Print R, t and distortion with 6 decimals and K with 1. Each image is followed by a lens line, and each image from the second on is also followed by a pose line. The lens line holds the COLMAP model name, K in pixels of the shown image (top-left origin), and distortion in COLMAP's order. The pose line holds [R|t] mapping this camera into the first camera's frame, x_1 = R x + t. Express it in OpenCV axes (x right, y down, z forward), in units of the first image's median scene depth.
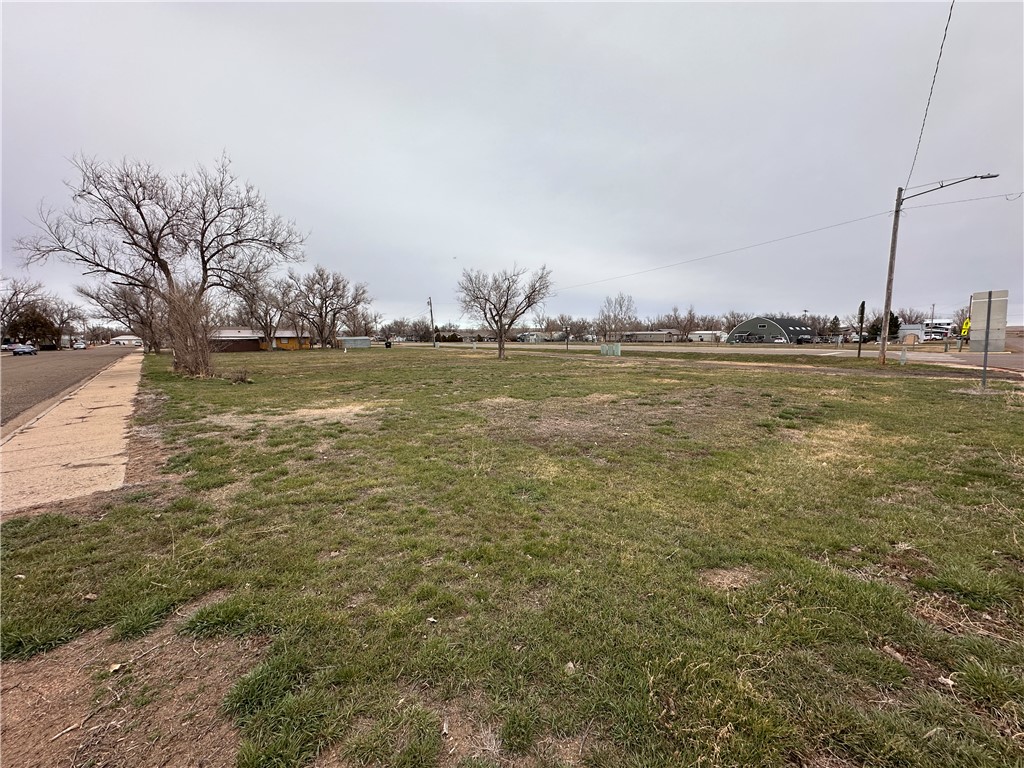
lens RADIAL K [[412.7, 0, 512.1], [0, 412.7, 380.6], [0, 0, 1]] dist [-0.003639, 0.000387]
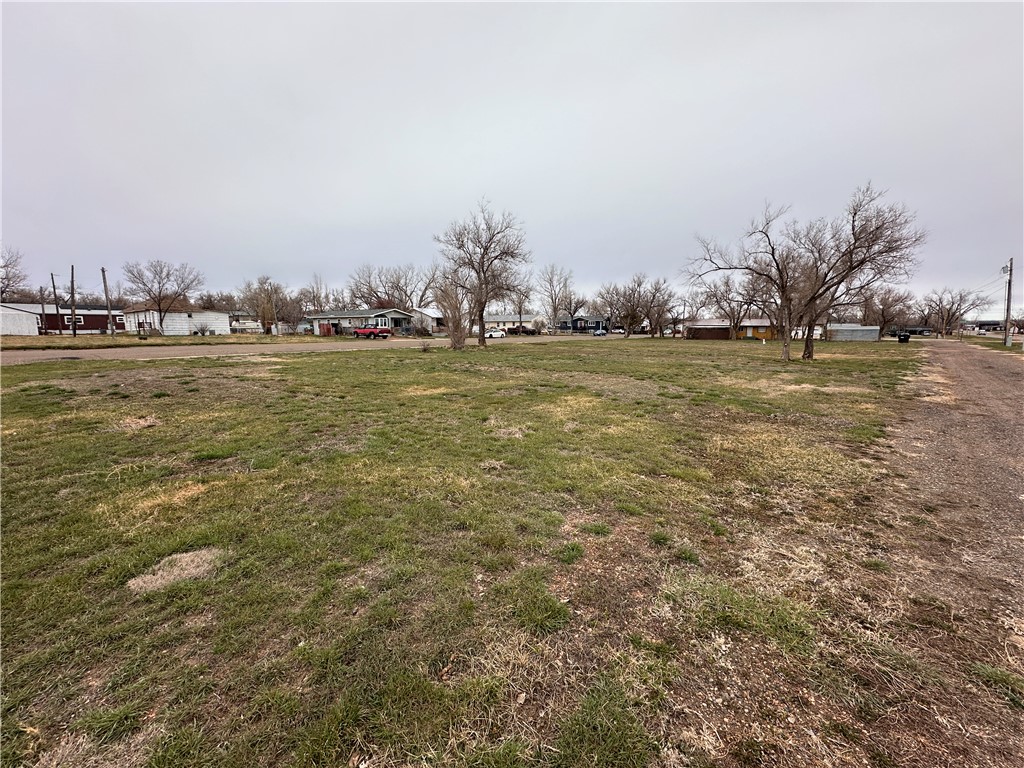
lens RADIAL K [[412.7, 0, 511.0], [0, 412.7, 385.8], [0, 0, 1]] dist [-0.003639, 0.000387]
pose [[0.261664, 0.142772, -0.954541, 0.258791], [-0.108218, 0.987102, 0.117977, -0.022101], [0.959073, 0.072429, 0.273739, 0.226900]]
